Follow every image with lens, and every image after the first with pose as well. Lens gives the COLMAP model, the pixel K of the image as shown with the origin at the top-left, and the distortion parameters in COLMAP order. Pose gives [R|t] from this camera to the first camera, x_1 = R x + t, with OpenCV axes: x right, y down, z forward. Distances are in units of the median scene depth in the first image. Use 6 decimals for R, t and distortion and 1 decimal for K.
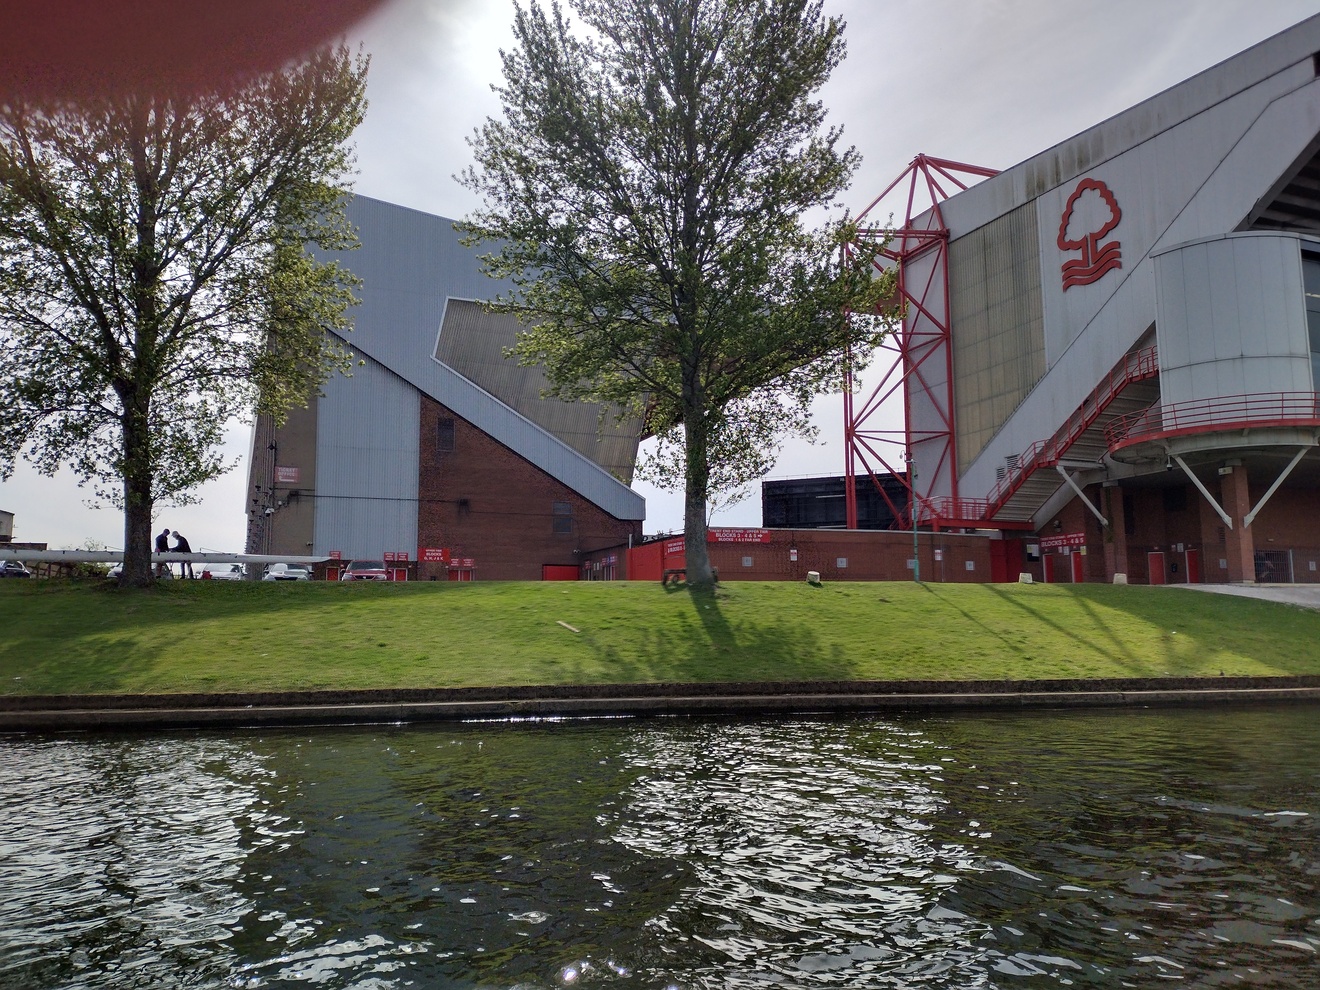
lens RADIAL K [[986.3, 0, 654.1], [0, 986.3, 500.7], [0, 0, 1]] dist [0.097150, -0.116162]
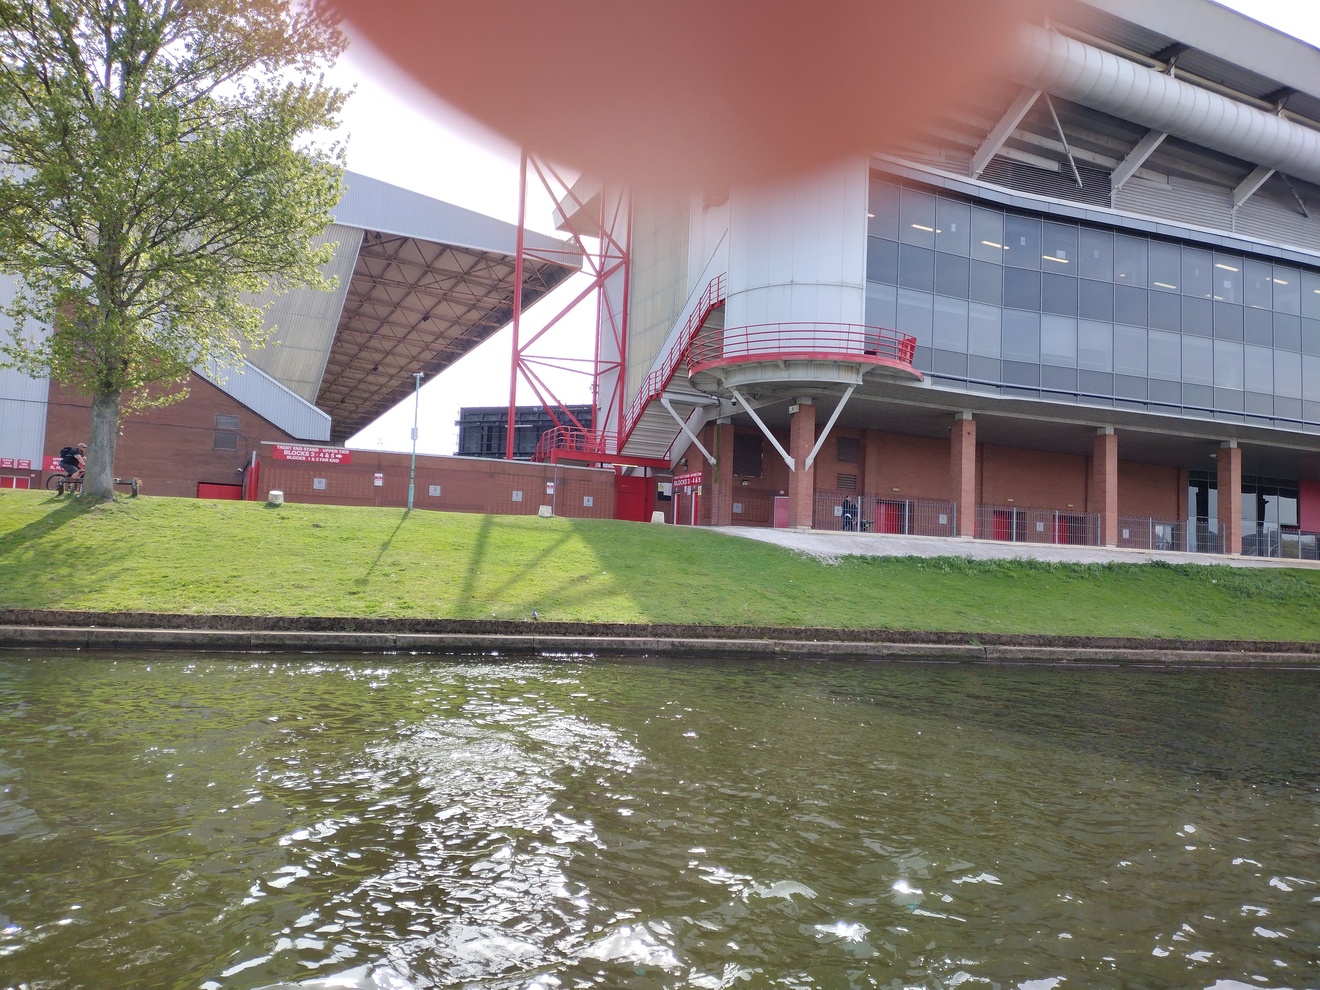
lens RADIAL K [[960.6, 0, 660.0], [0, 960.6, 495.0], [0, 0, 1]] dist [0.095582, -0.130522]
pose [[0.997160, 0.050752, 0.055637, 0.367721], [-0.053575, 0.997287, 0.050480, 0.010708], [-0.052924, -0.053317, 0.997174, 0.098144]]
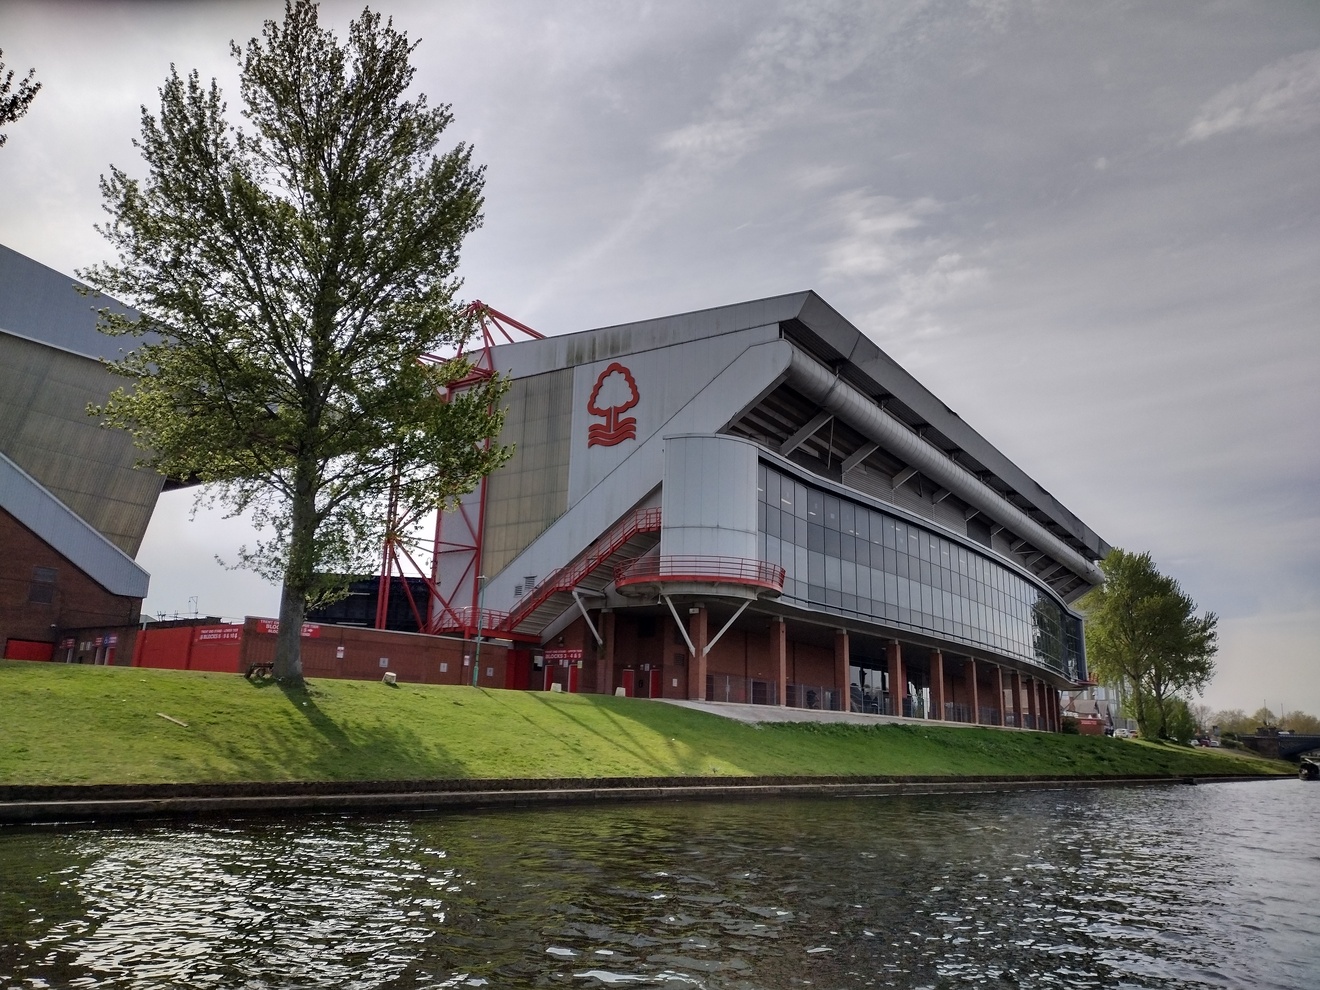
lens RADIAL K [[960.6, 0, 660.0], [0, 960.6, 495.0], [0, 0, 1]] dist [0.095582, -0.130522]
pose [[0.839851, 0.161969, 0.518089, -0.125738], [-0.107444, 0.985164, -0.133817, -0.005919], [-0.532077, 0.056721, 0.844794, -0.031120]]
